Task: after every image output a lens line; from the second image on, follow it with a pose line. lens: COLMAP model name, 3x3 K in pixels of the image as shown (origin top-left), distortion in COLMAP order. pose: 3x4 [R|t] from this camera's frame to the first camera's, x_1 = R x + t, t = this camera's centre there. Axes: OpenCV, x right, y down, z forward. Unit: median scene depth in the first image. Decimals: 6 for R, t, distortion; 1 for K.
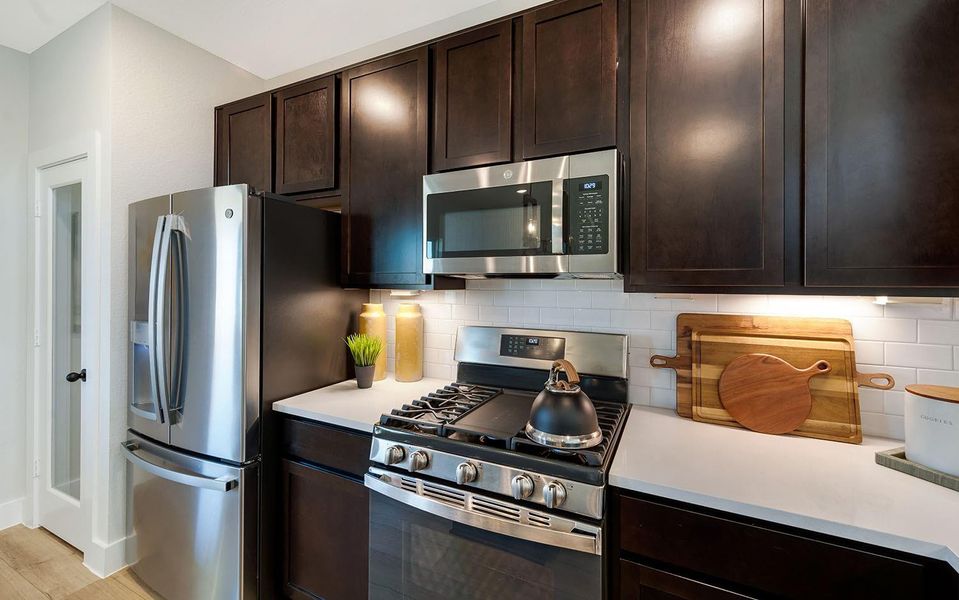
lens RADIAL K [[383.5, 0, 483.4], [0, 383.5, 276.6], [0, 0, 1]] dist [-0.008134, 0.000979]
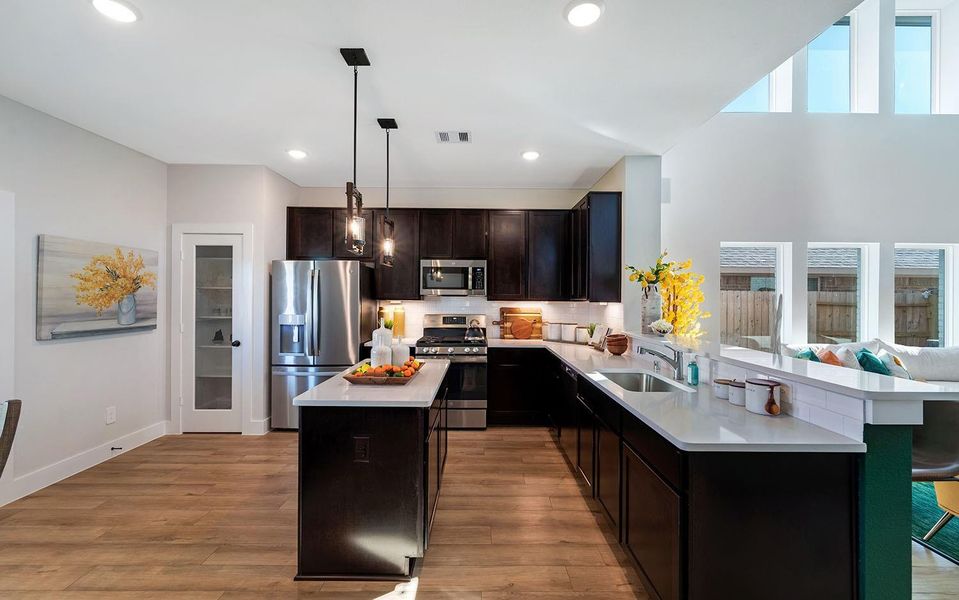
lens RADIAL K [[383.5, 0, 477.4], [0, 383.5, 307.7], [0, 0, 1]] dist [-0.008134, 0.000979]
pose [[0.912177, -0.005918, 0.409754, -0.972865], [-0.011481, 0.999134, 0.039988, -0.028836], [-0.409636, -0.041181, 0.911319, -1.827006]]
